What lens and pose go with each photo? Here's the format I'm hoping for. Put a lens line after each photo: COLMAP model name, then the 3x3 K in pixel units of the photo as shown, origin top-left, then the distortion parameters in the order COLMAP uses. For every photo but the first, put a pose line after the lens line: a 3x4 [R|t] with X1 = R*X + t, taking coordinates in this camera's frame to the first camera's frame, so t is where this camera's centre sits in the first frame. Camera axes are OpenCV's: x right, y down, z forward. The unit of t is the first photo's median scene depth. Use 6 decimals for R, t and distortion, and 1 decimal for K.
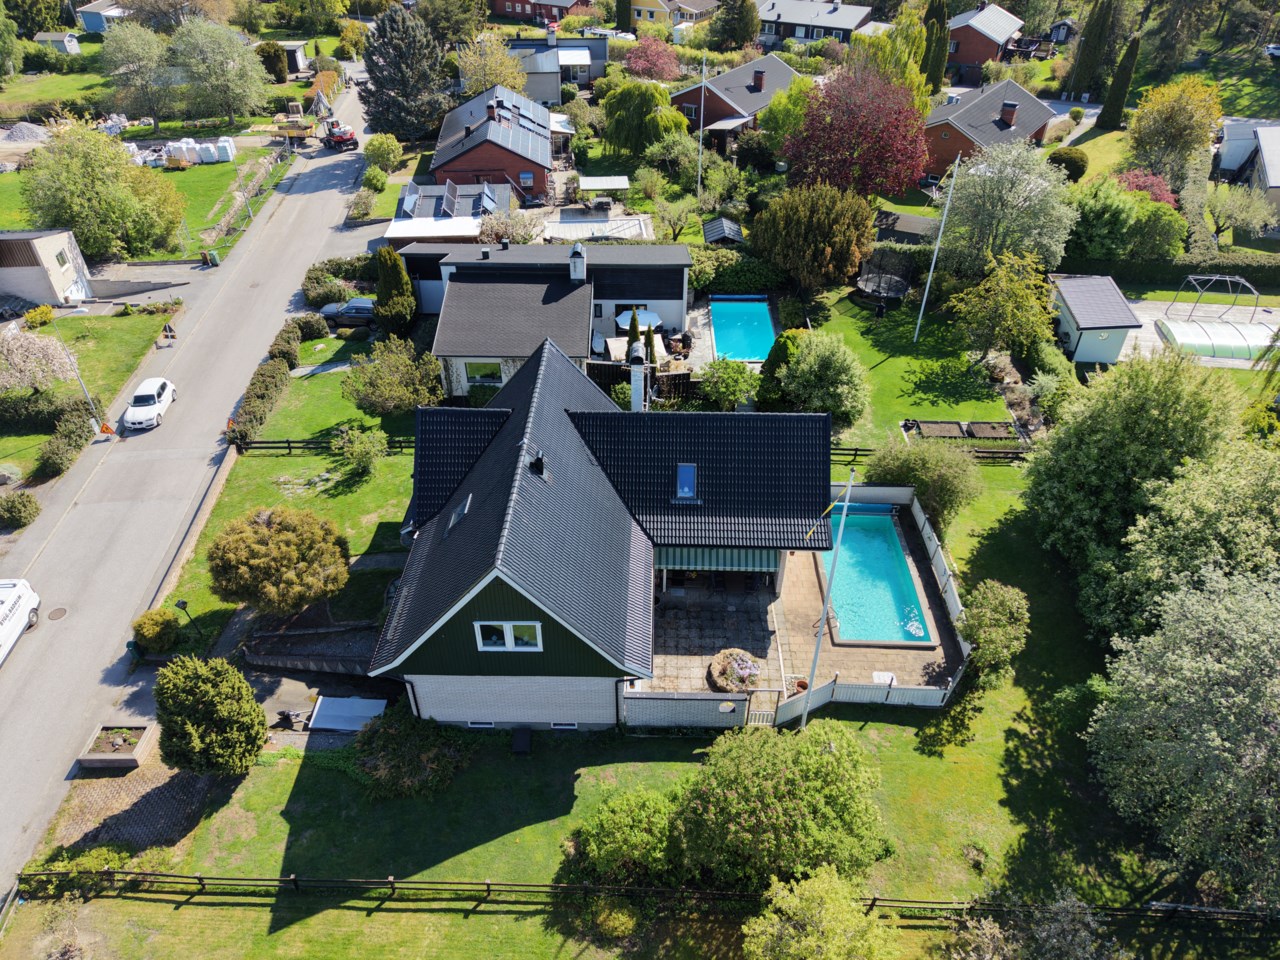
lens RADIAL K [[845.9, 0, 640.0], [0, 845.9, 480.0], [0, 0, 1]] dist [0.000992, -0.007765]
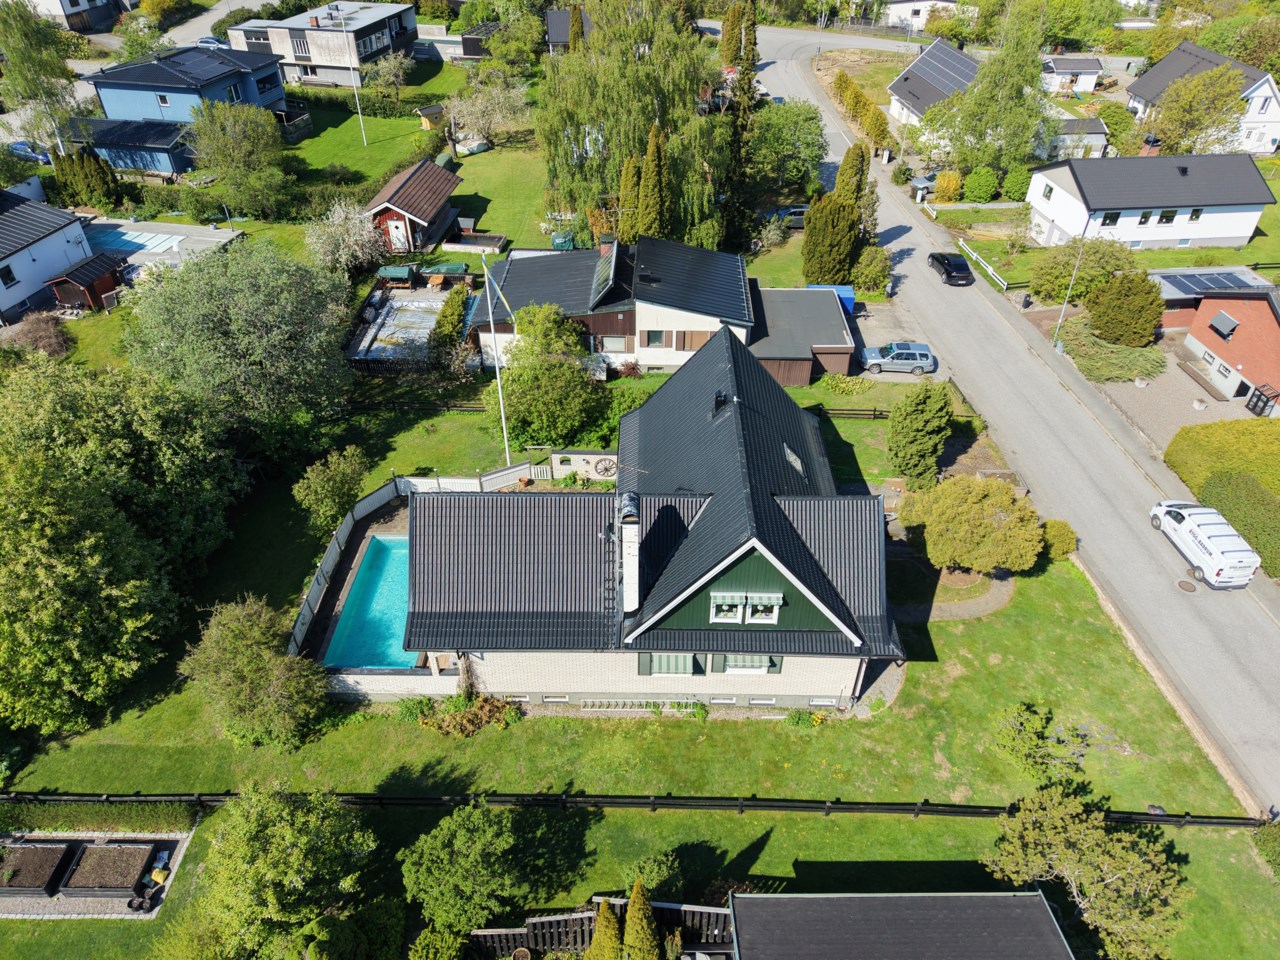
lens RADIAL K [[845.9, 0, 640.0], [0, 845.9, 480.0], [0, 0, 1]] dist [0.000992, -0.007765]
pose [[-0.999872, -0.009639, -0.012805, 0.001150], [-0.014766, 0.243281, 0.969843, -0.999817], [-0.006233, 0.969908, -0.243392, 1.288404]]
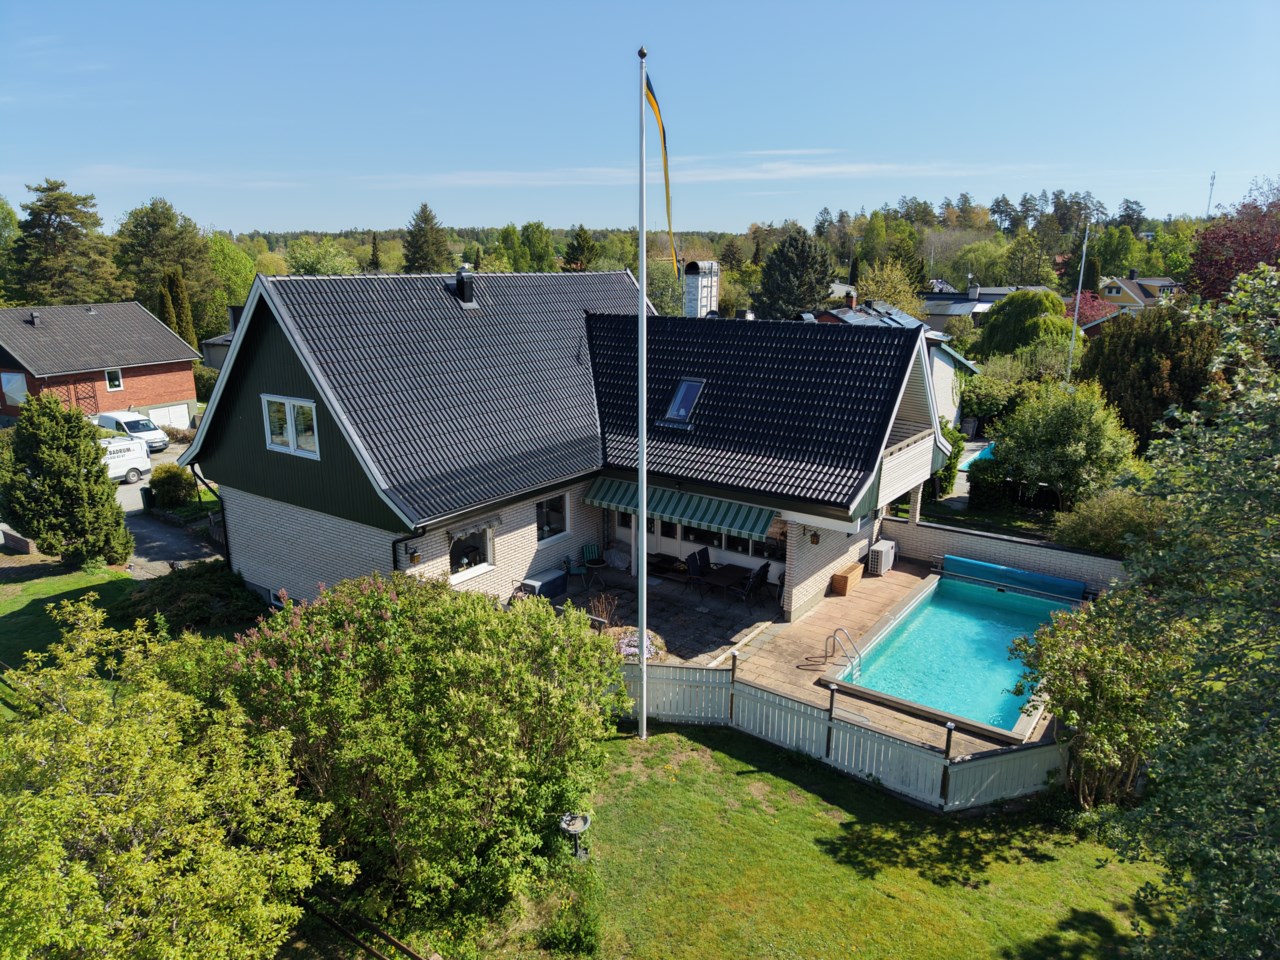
lens RADIAL K [[863.7, 0, 640.0], [0, 863.7, 480.0], [0, 0, 1]] dist [-0.043531, -0.001211]
pose [[0.827616, 0.137107, -0.544292, 0.441391], [-0.346358, 0.887819, -0.303009, 0.302605], [0.441688, 0.439295, 0.782261, 0.501202]]
